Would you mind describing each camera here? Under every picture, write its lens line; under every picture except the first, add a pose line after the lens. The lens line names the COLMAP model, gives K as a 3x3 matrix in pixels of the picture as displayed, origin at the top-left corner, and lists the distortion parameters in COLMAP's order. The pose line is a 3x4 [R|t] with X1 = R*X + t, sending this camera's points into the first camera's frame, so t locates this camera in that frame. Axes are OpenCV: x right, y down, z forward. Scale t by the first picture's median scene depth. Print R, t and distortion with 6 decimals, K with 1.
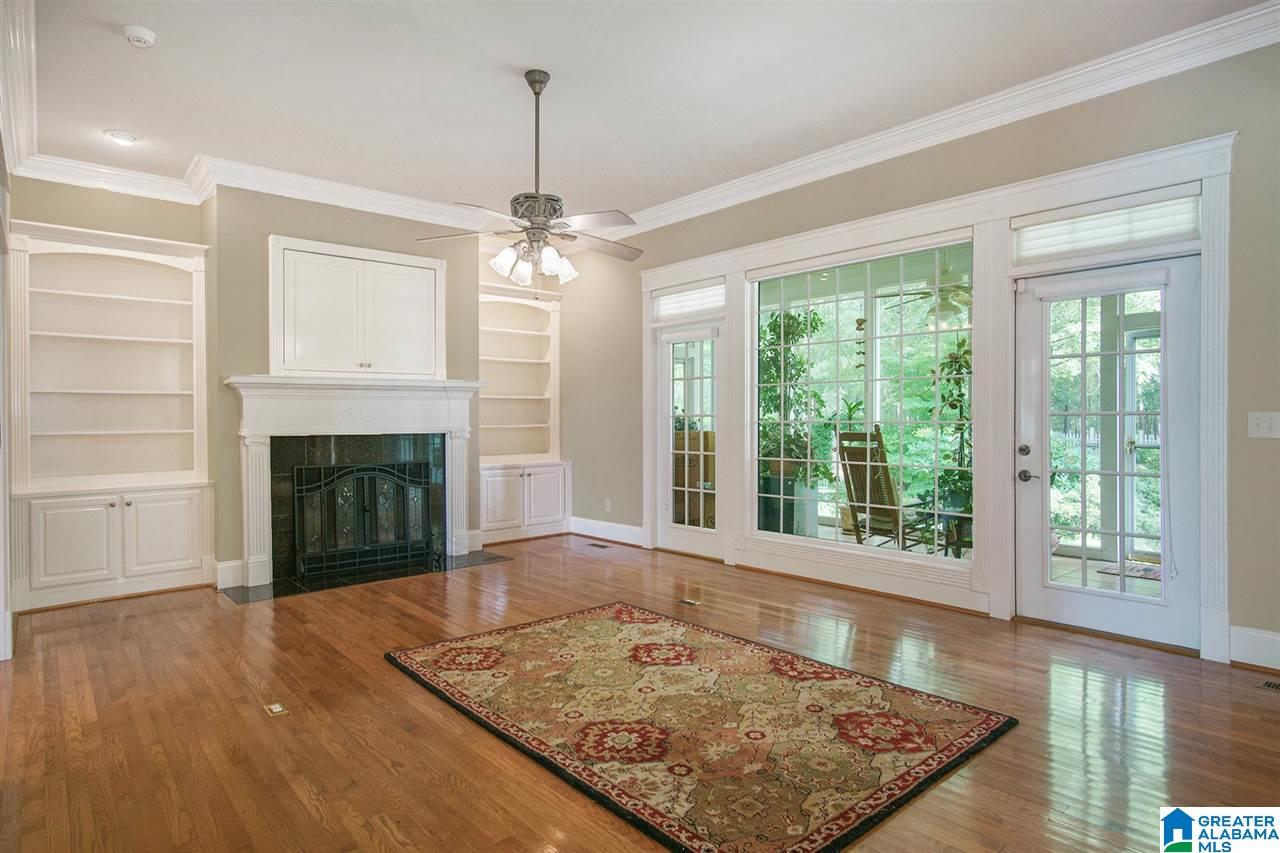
lens RADIAL K [[698.1, 0, 638.9], [0, 698.1, 427.1], [0, 0, 1]] dist [-0.007403, -0.002470]
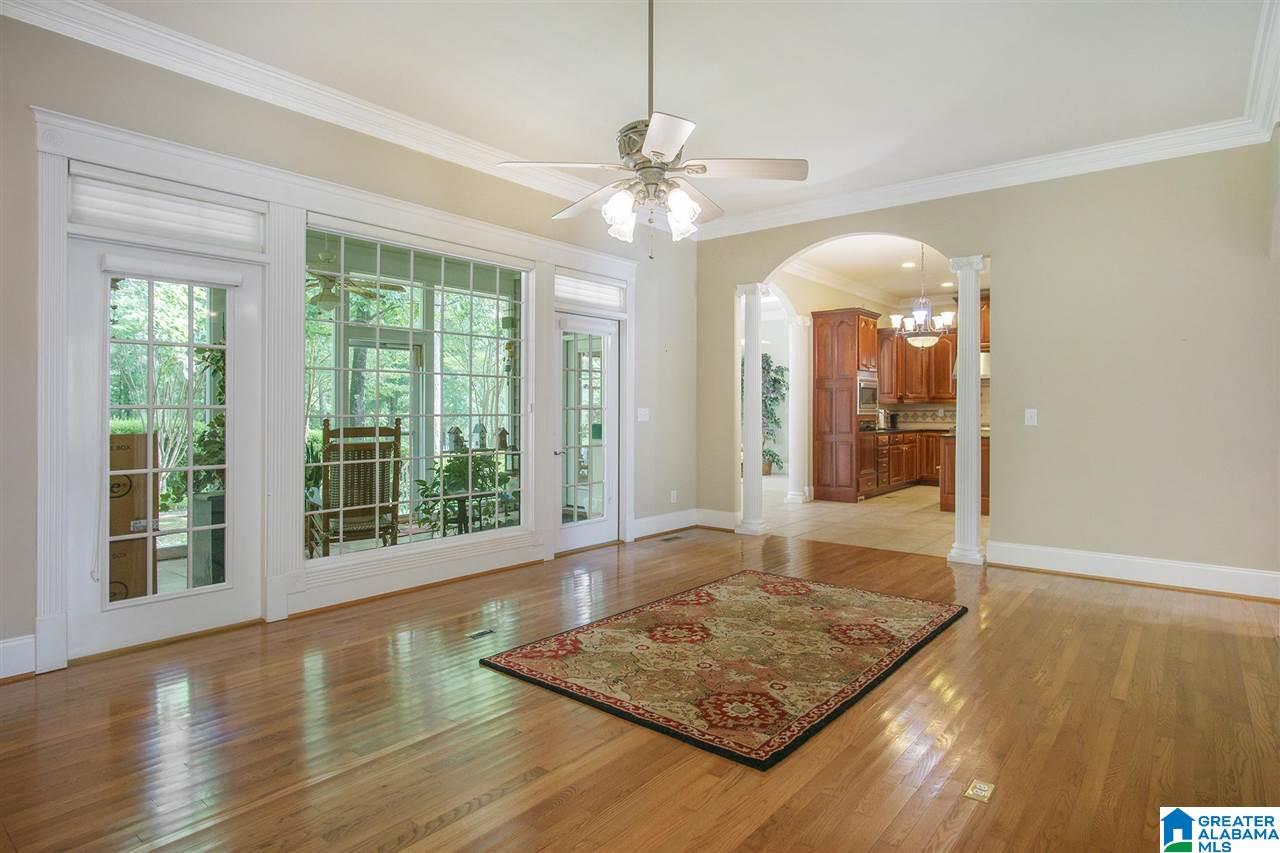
lens RADIAL K [[698.1, 0, 644.2], [0, 698.1, 408.4], [0, 0, 1]] dist [-0.007403, -0.002470]
pose [[-0.174363, 0.016875, 0.984537, -0.958023], [0.009993, 0.999832, -0.015367, 0.001421], [-0.984631, 0.007159, -0.174502, 1.181328]]
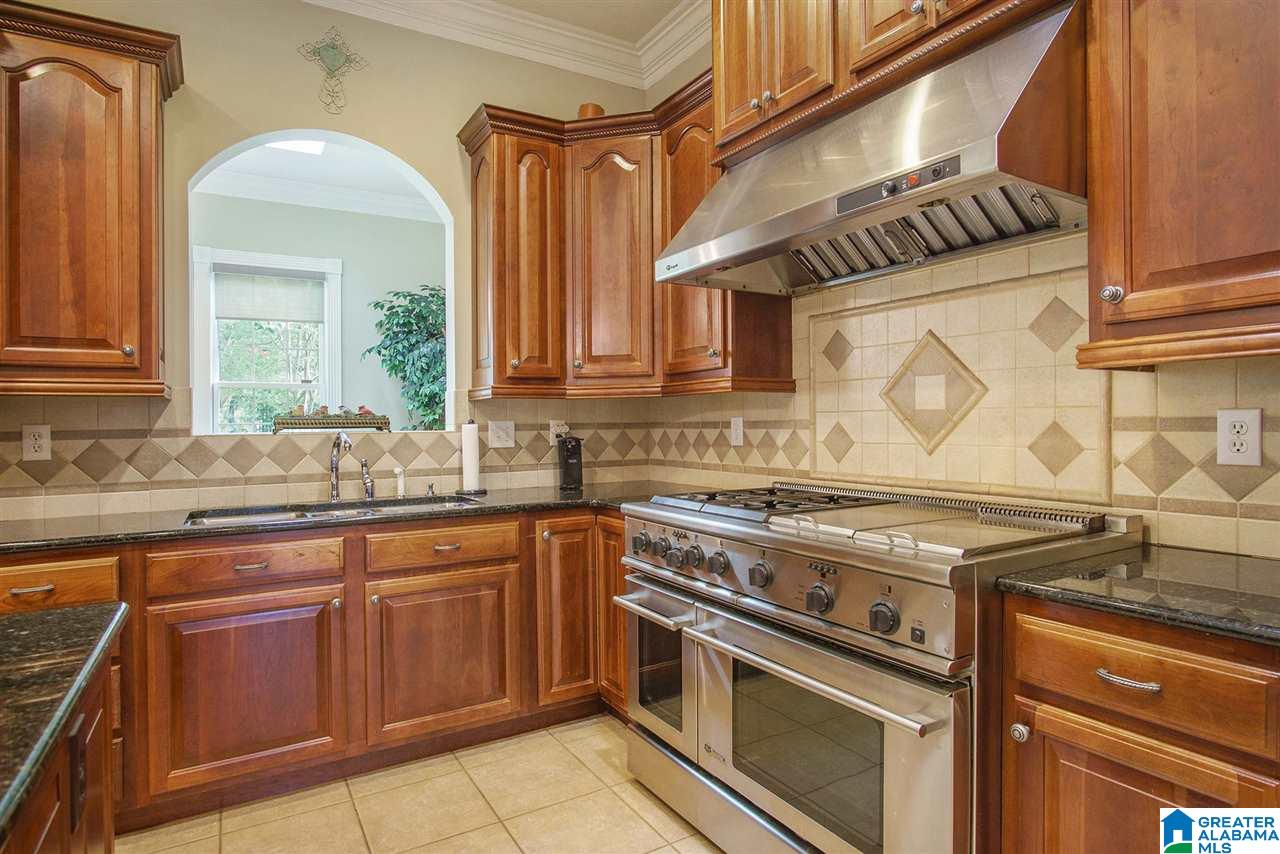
lens RADIAL K [[698.1, 0, 630.4], [0, 698.1, 419.3], [0, 0, 1]] dist [-0.007403, -0.002470]
pose [[0.202520, 0.010618, 0.979220, 1.057561], [0.016075, 0.999770, -0.014166, -0.018756], [-0.979146, 0.018610, 0.202303, -0.715449]]
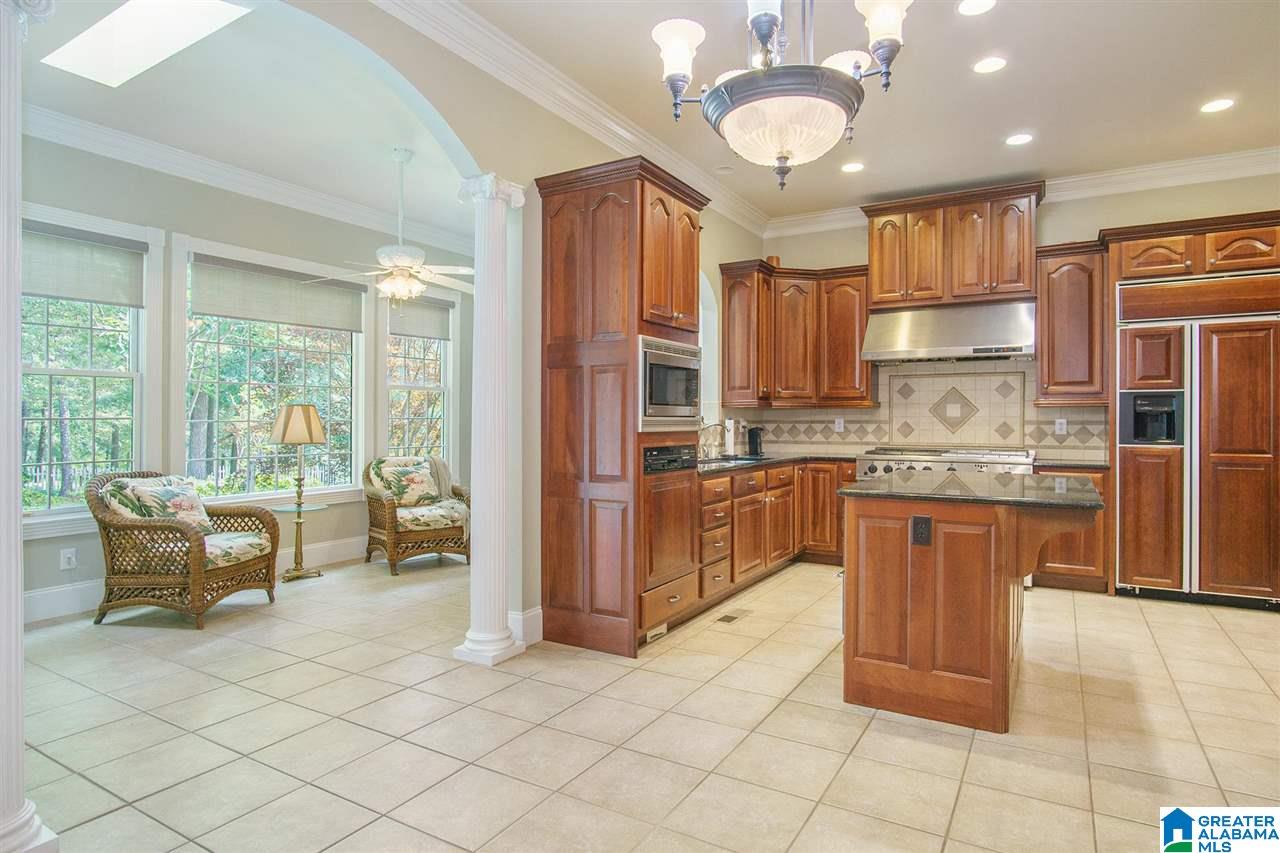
lens RADIAL K [[698.1, 0, 644.2], [0, 698.1, 413.0], [0, 0, 1]] dist [-0.007403, -0.002470]
pose [[-0.305552, 0.019171, 0.951982, 0.397221], [0.006913, 0.999816, -0.017915, -0.016591], [-0.952150, 0.001107, -0.305629, 0.308170]]
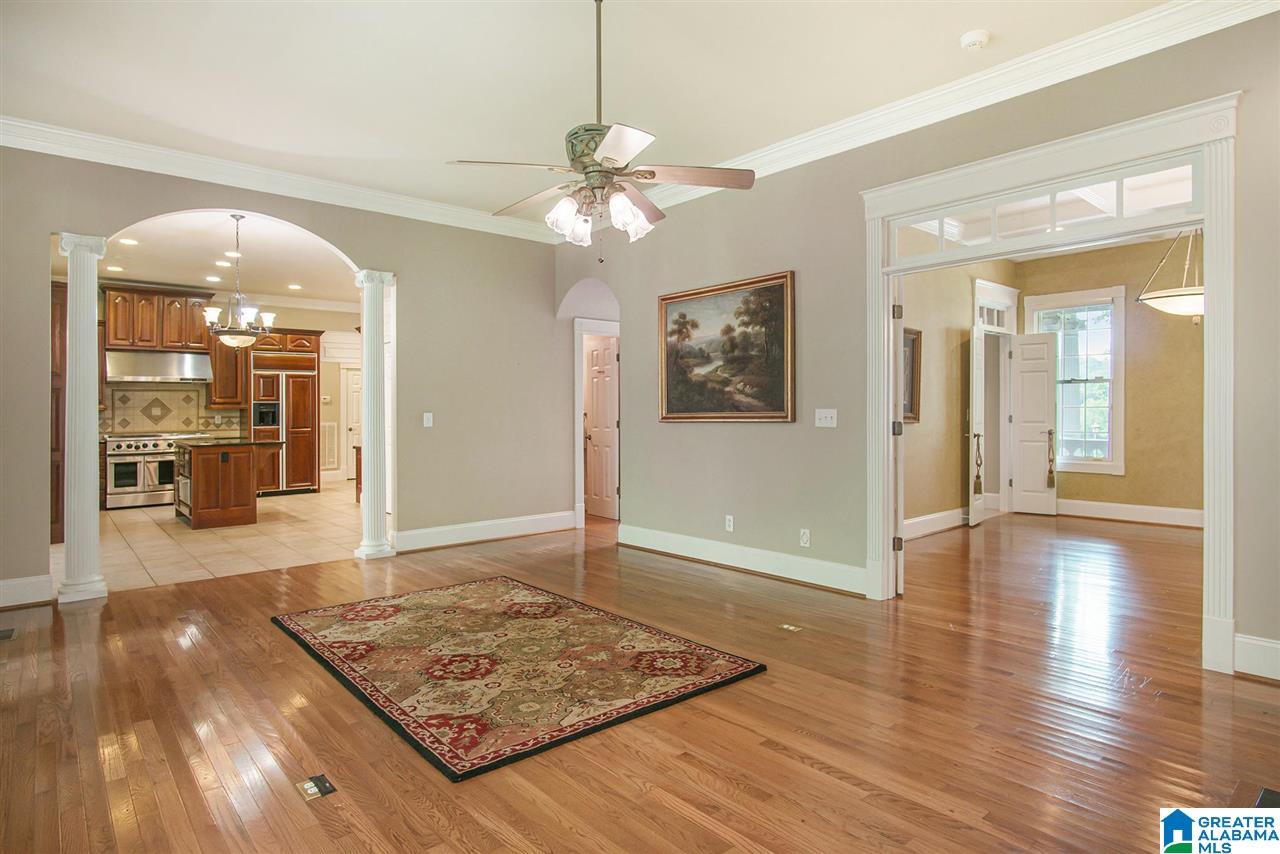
lens RADIAL K [[698.1, 0, 637.7], [0, 698.1, 402.2], [0, 0, 1]] dist [-0.007403, -0.002470]
pose [[-0.999675, 0.024250, 0.007848, -0.206513], [0.024186, 0.999674, -0.008124, -0.013658], [-0.008043, -0.007931, -0.999936, 1.849805]]
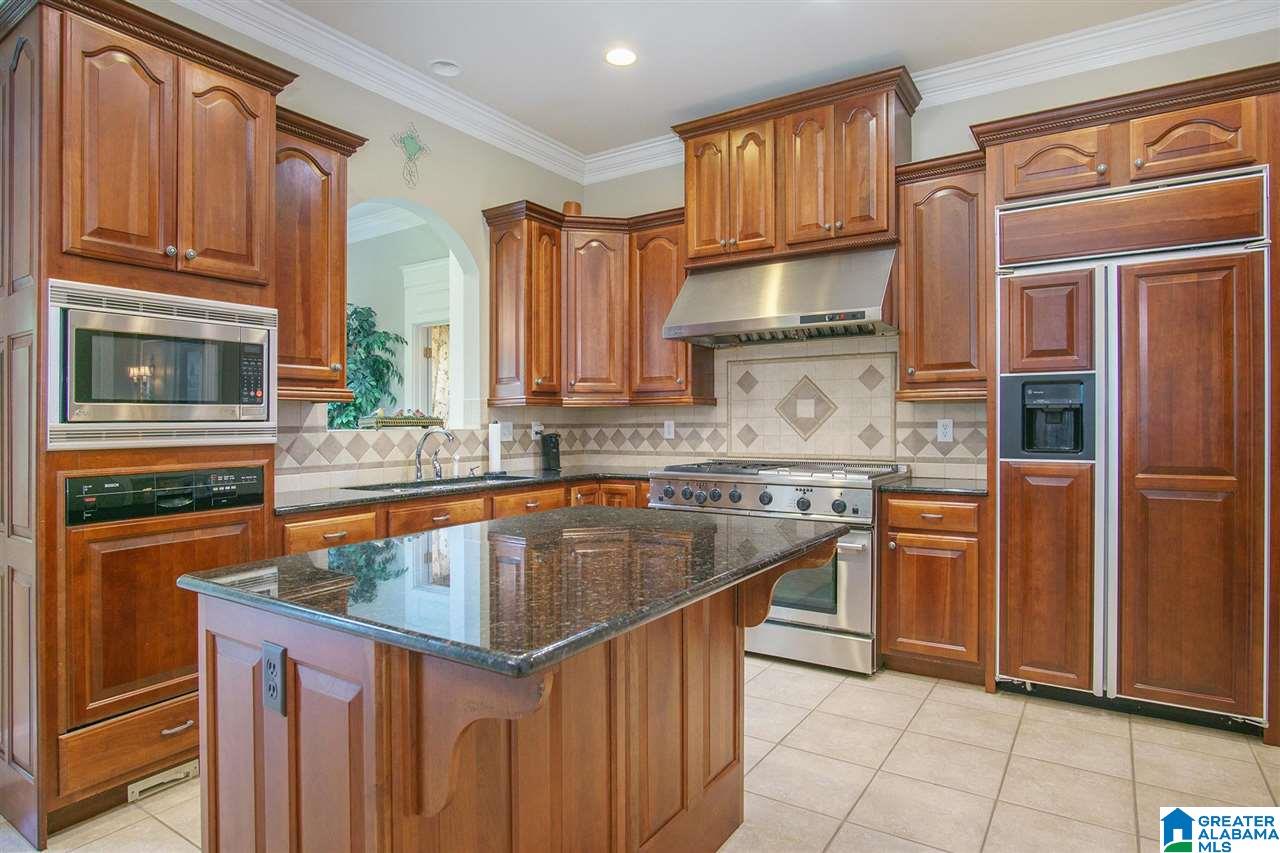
lens RADIAL K [[698.1, 0, 646.1], [0, 698.1, 420.3], [0, 0, 1]] dist [-0.007403, -0.002470]
pose [[-0.261936, 0.014459, 0.964977, 0.663761], [0.014142, 0.999838, -0.011142, -0.017492], [-0.964982, 0.010728, -0.262098, -0.297390]]
